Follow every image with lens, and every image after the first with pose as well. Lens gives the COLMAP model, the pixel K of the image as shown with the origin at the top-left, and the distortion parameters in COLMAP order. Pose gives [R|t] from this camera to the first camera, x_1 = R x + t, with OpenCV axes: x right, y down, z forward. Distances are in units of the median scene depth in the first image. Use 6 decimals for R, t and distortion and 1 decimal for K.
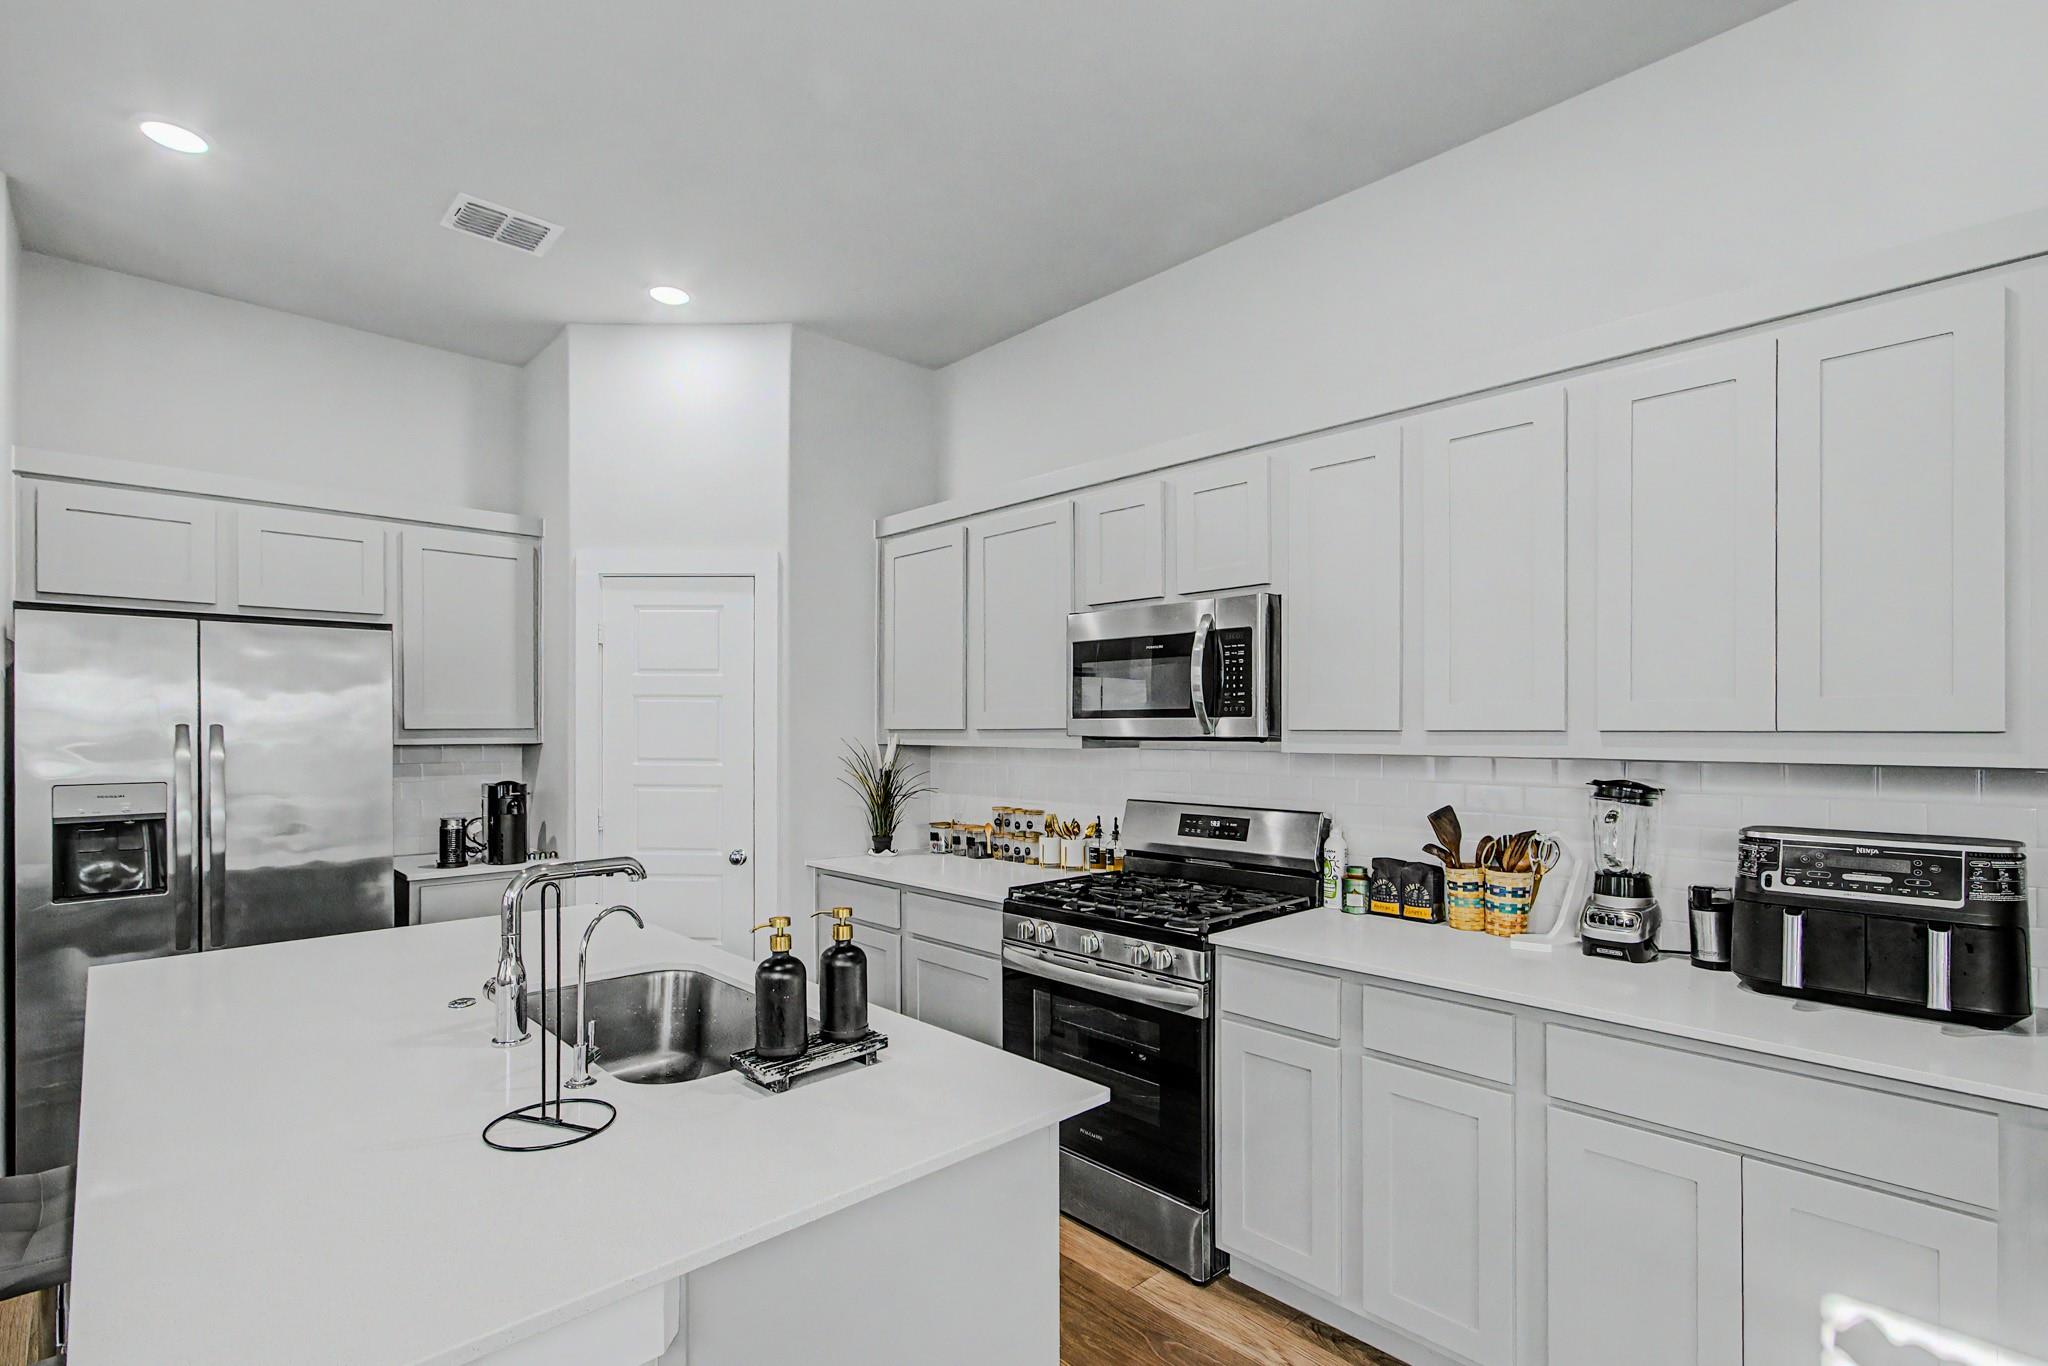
lens RADIAL K [[960.5, 0, 1024.5], [0, 960.5, 728.9], [0, 0, 1]] dist [-0.001382, 0.000498]
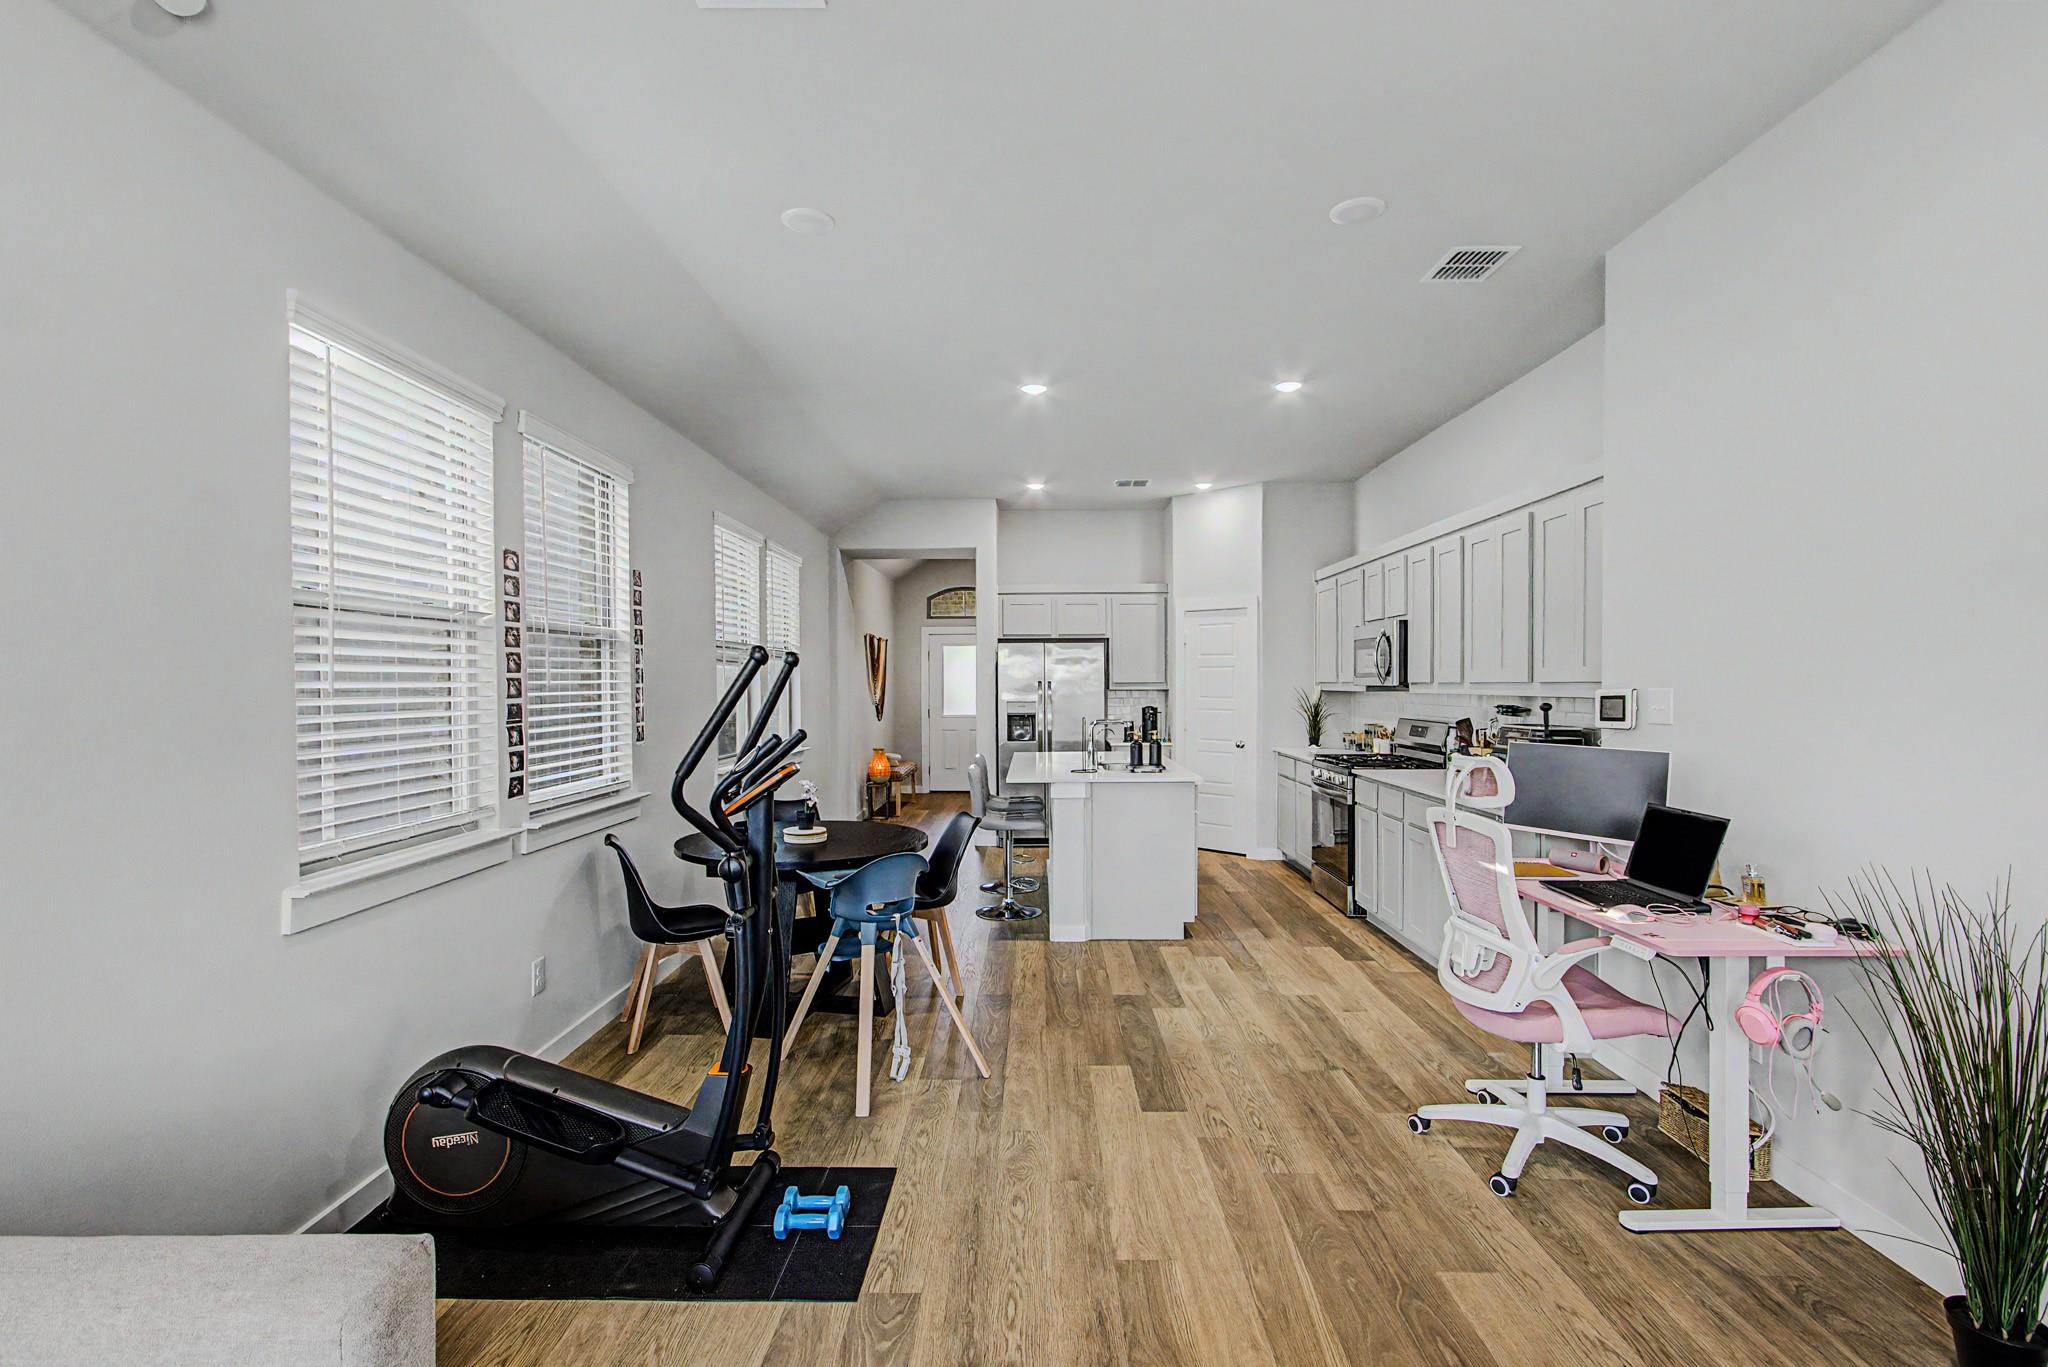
lens RADIAL K [[966.3, 0, 1021.1], [0, 966.3, 695.7], [0, 0, 1]] dist [0.001761, -0.000348]
pose [[0.711090, 0.007037, -0.703066, 1.031283], [0.002842, 0.999913, 0.012883, 0.000231], [0.703095, -0.011159, 0.711008, -1.009043]]
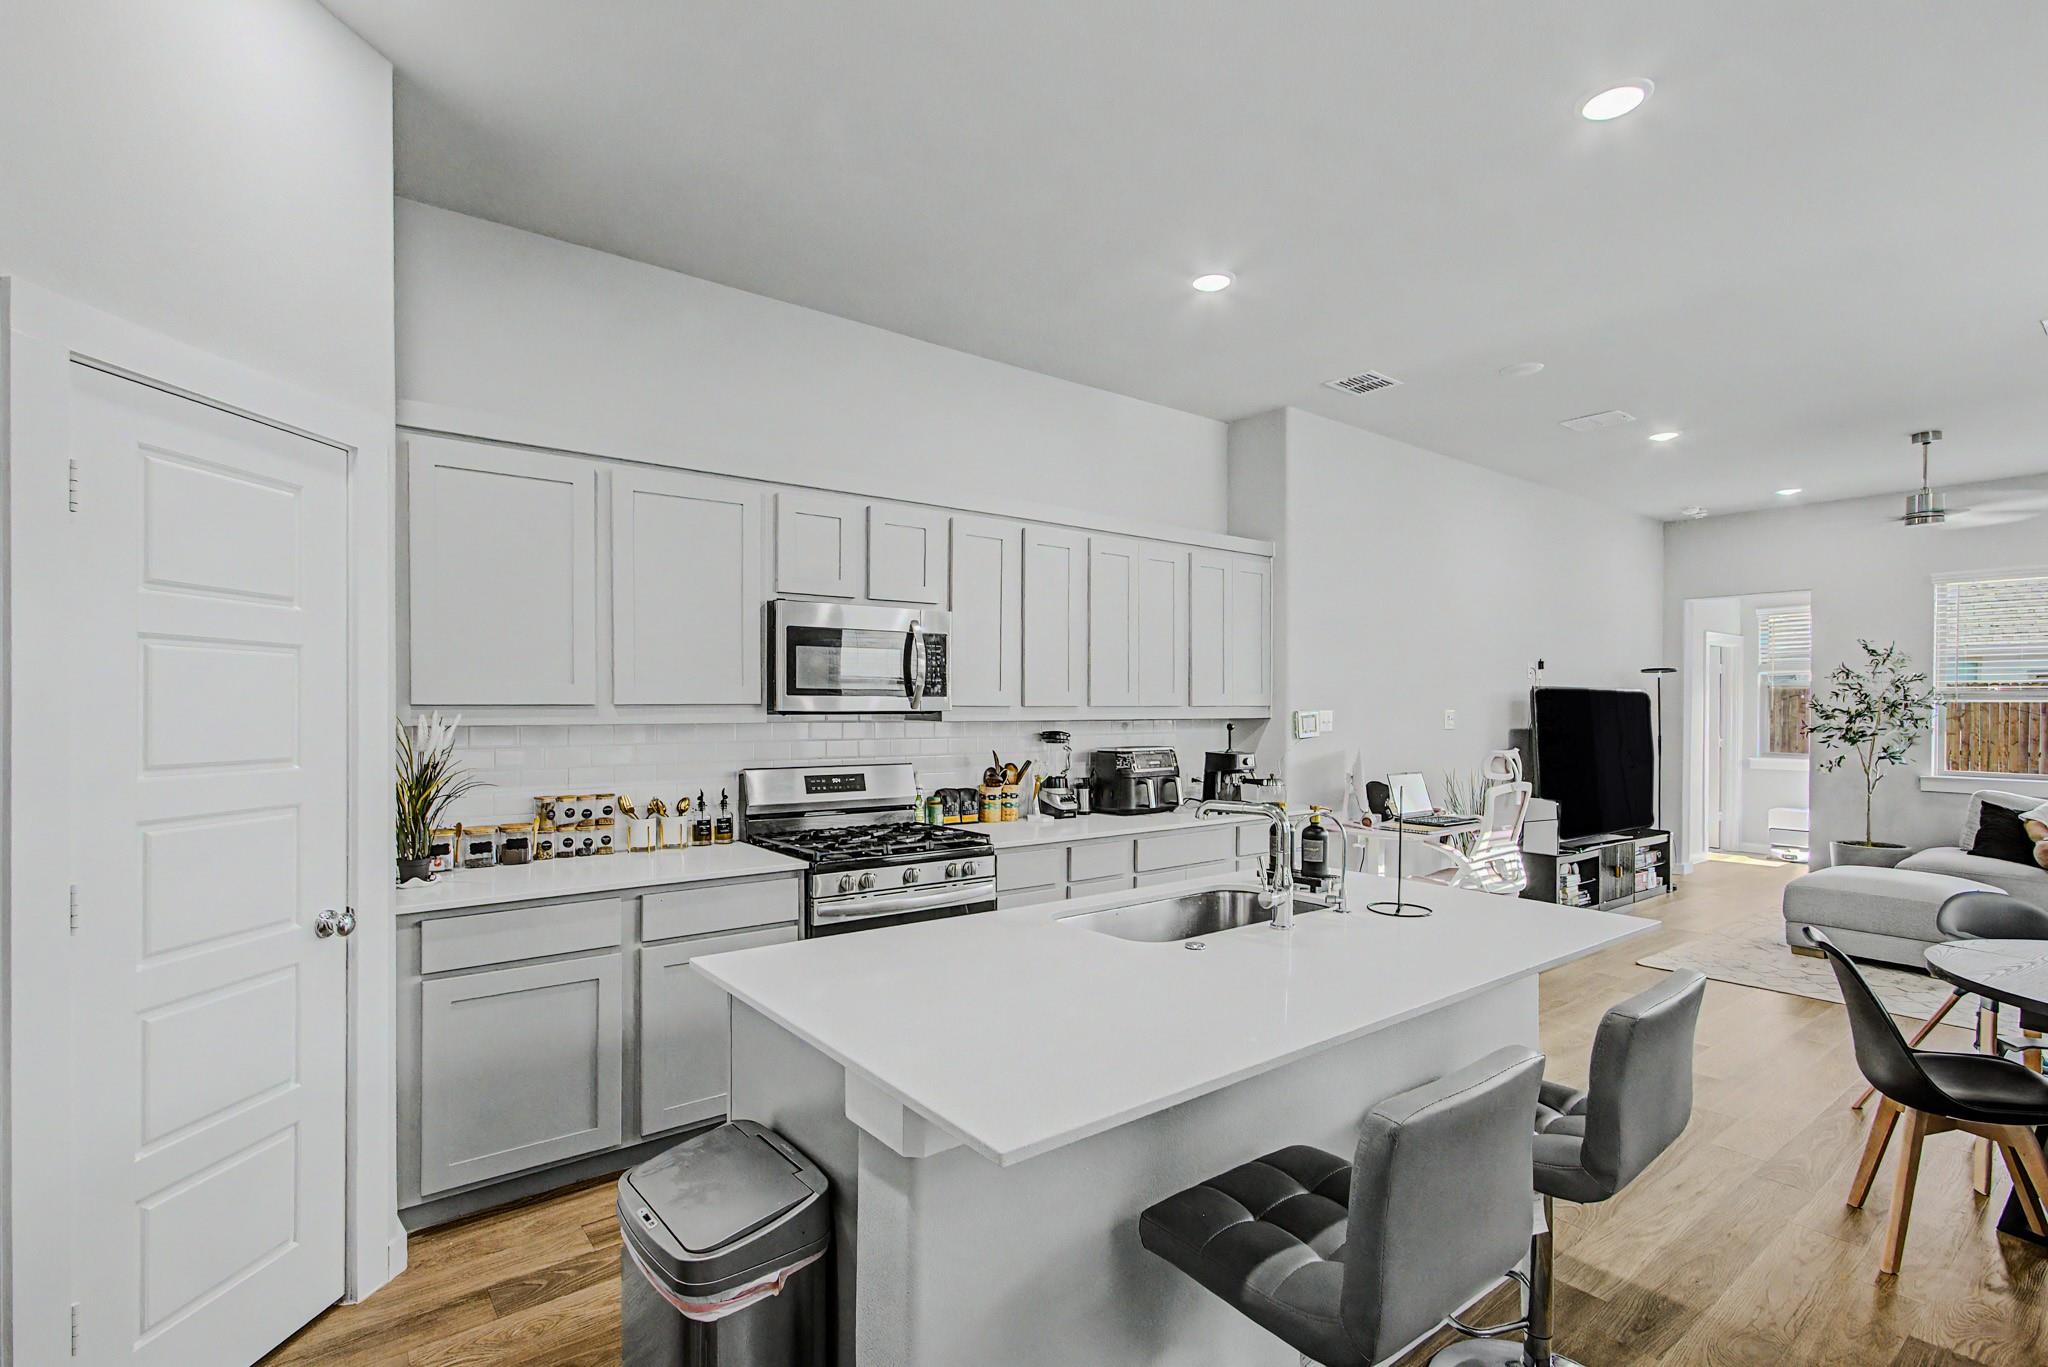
lens RADIAL K [[966.3, 0, 1021.1], [0, 966.3, 695.7], [0, 0, 1]] dist [0.001761, -0.000348]
pose [[0.105679, 0.009679, 0.994353, -1.048814], [-0.006607, 0.999937, -0.009031, -0.001969], [-0.994378, -0.005616, 0.105736, 0.642113]]
